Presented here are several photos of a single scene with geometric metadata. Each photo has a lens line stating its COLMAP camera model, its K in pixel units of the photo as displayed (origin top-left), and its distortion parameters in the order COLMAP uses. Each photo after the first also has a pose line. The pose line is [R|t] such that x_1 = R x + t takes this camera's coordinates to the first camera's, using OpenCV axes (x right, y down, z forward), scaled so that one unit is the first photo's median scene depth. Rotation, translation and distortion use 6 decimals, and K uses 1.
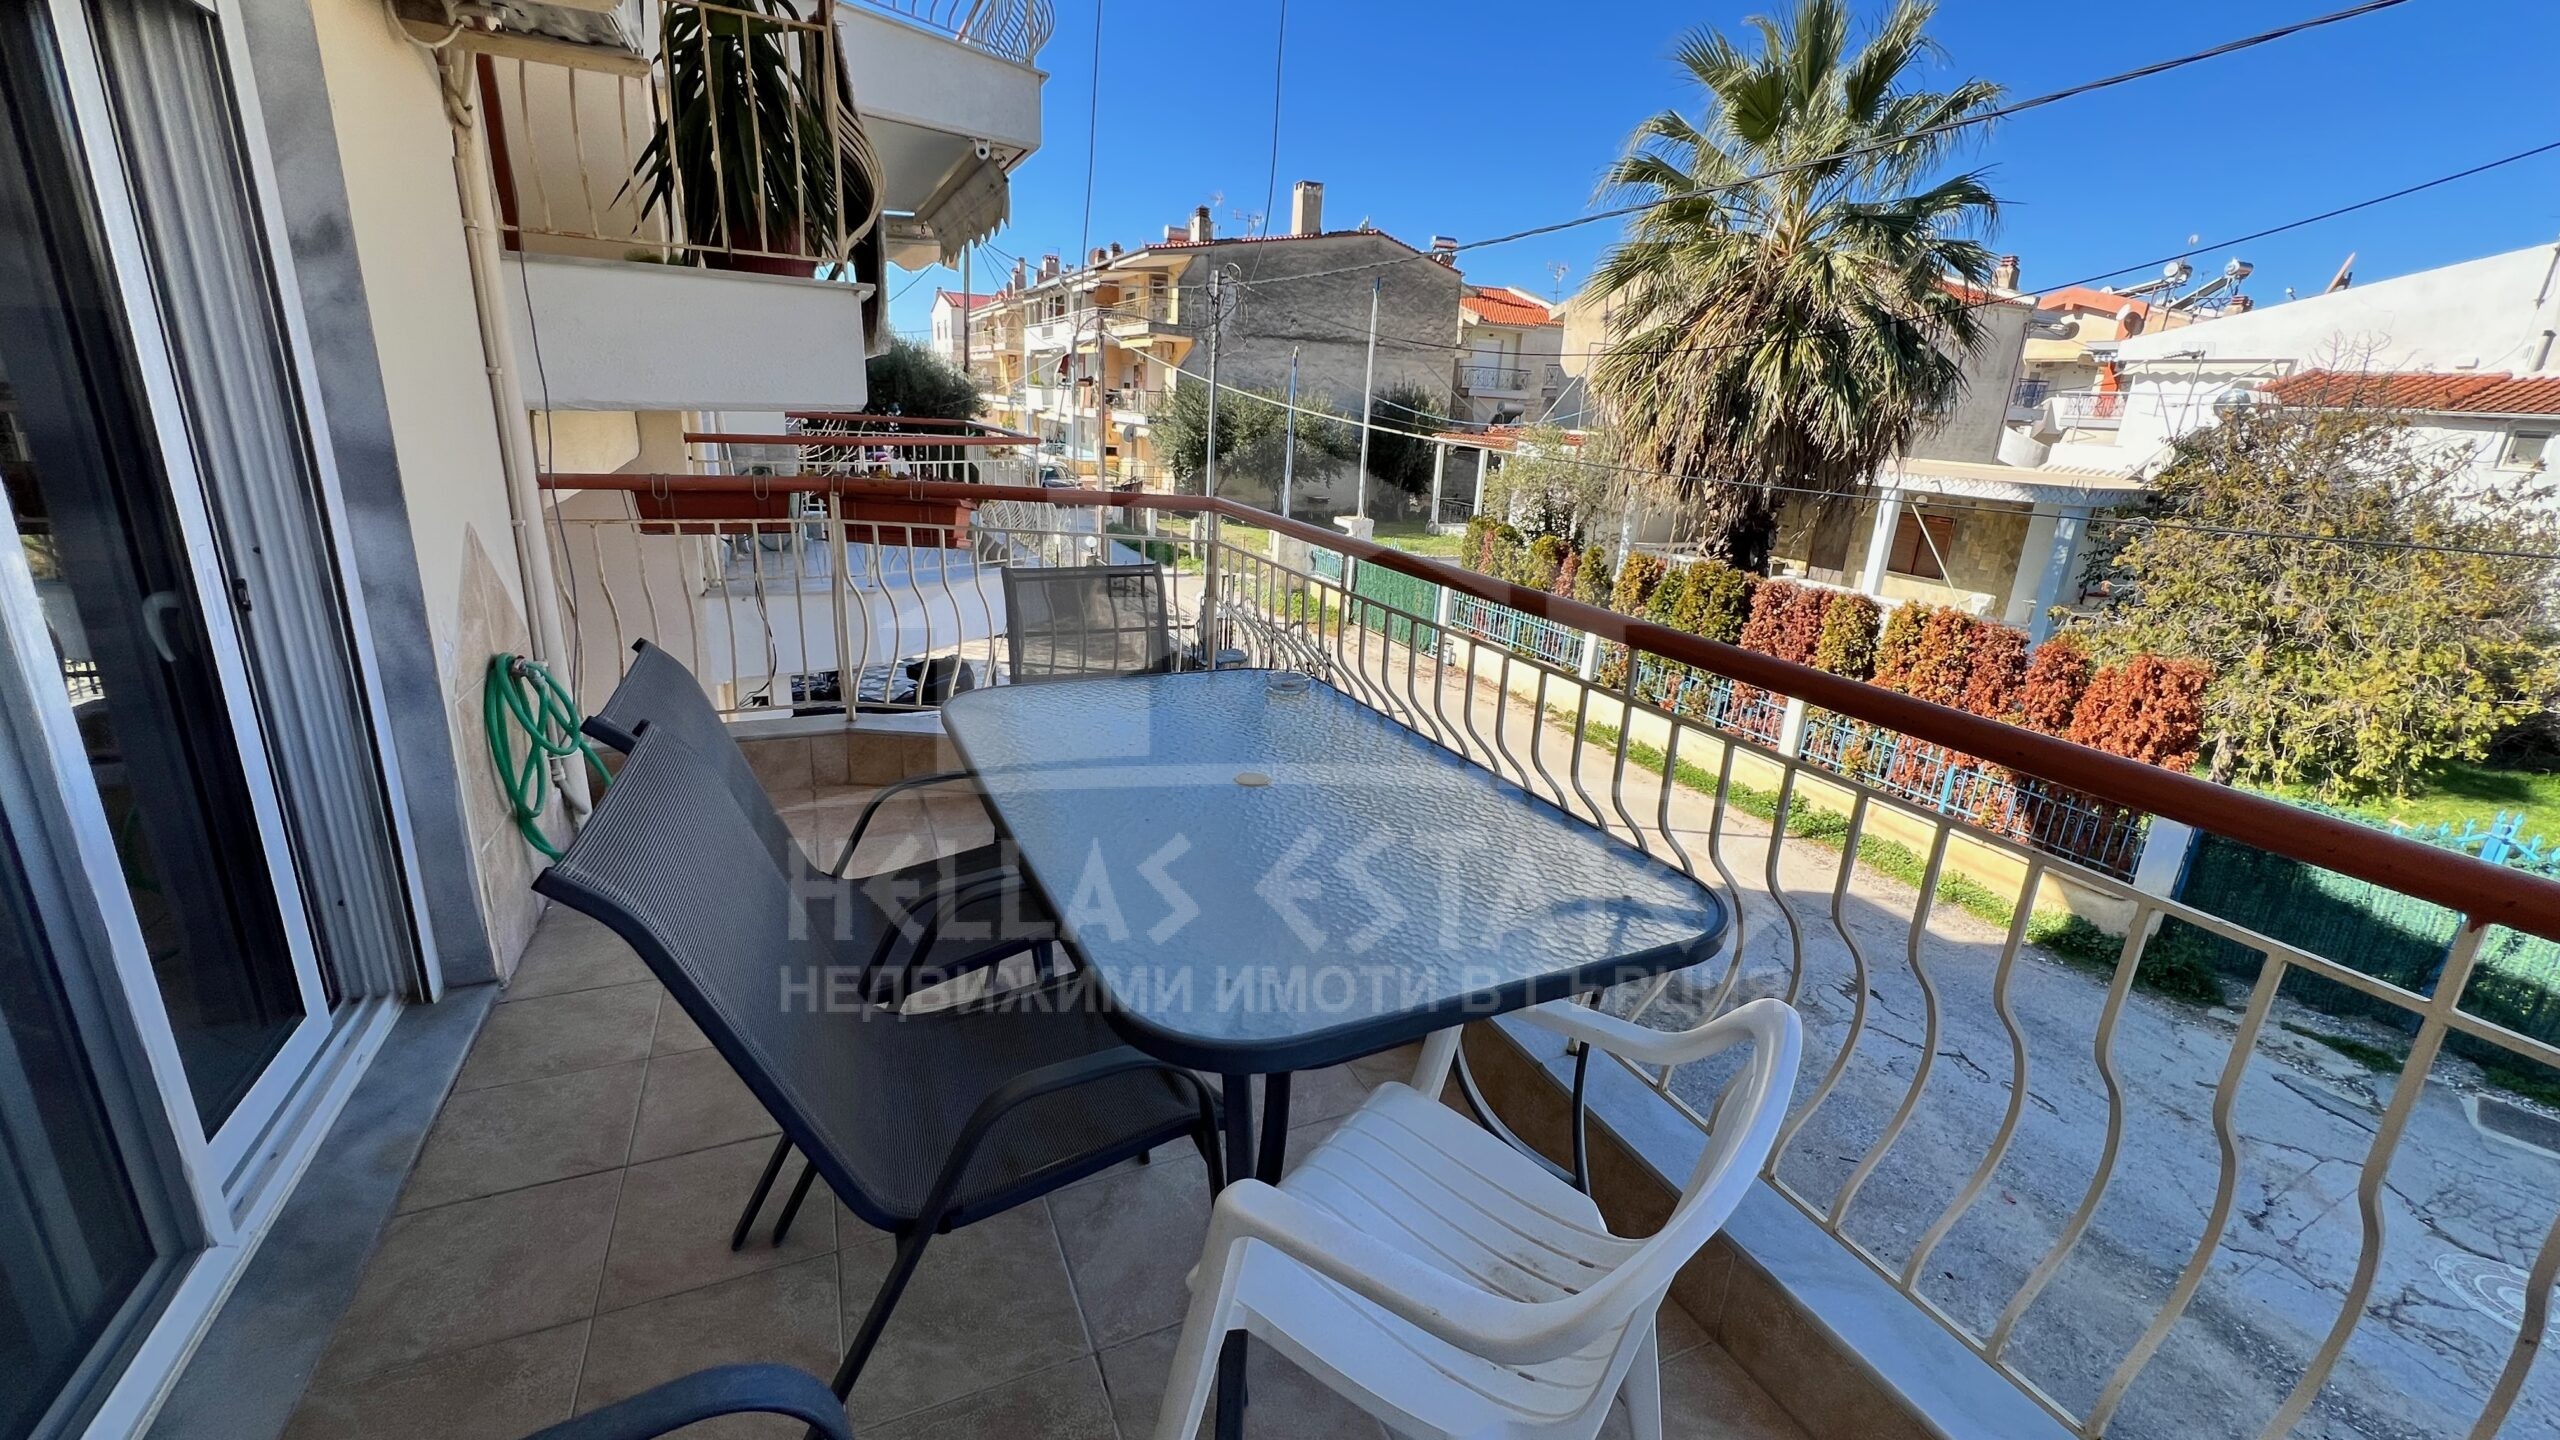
lens RADIAL K [[1026.6, 0, 1273.1], [0, 1026.6, 721.3], [0, 0, 1]] dist [-0.000195, -0.000231]
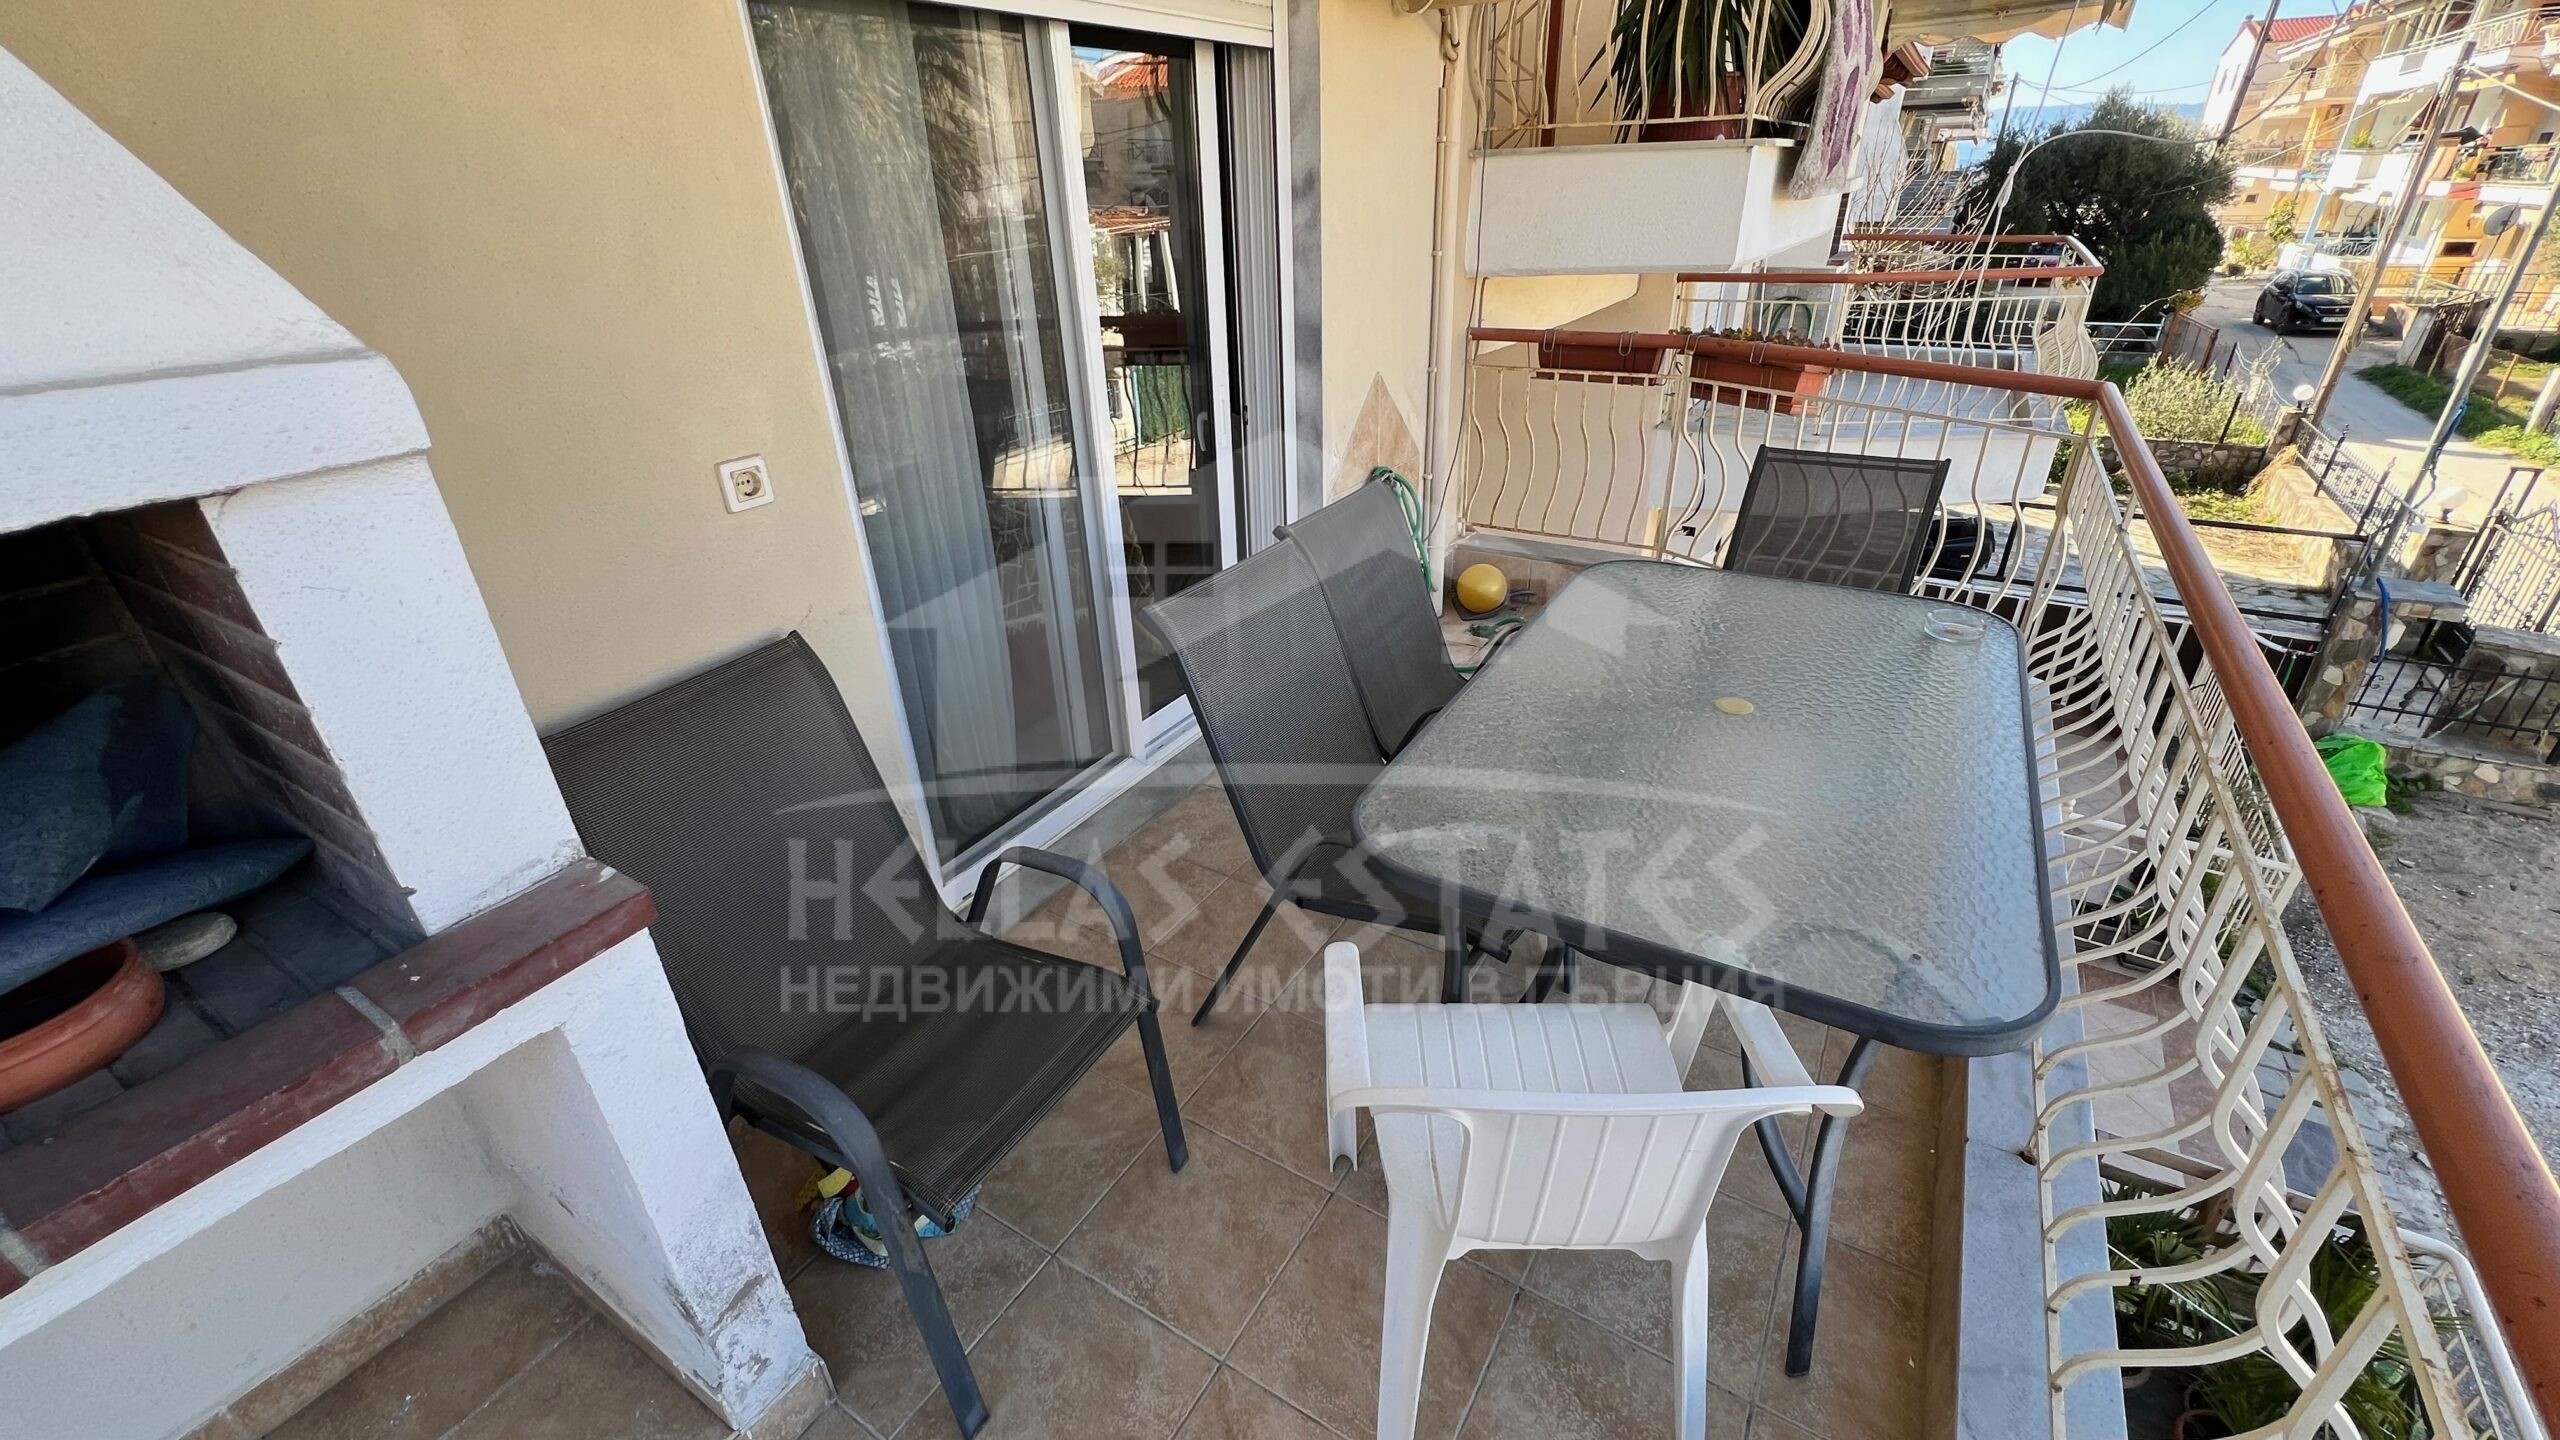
lens RADIAL K [[1026.6, 0, 1280.5], [0, 1026.6, 716.6], [0, 0, 1]] dist [-0.000195, -0.000231]
pose [[0.560079, 0.321753, -0.763405, 0.099077], [-0.192032, 0.946822, 0.258172, -0.020948], [0.805876, 0.002001, 0.592081, 0.010744]]
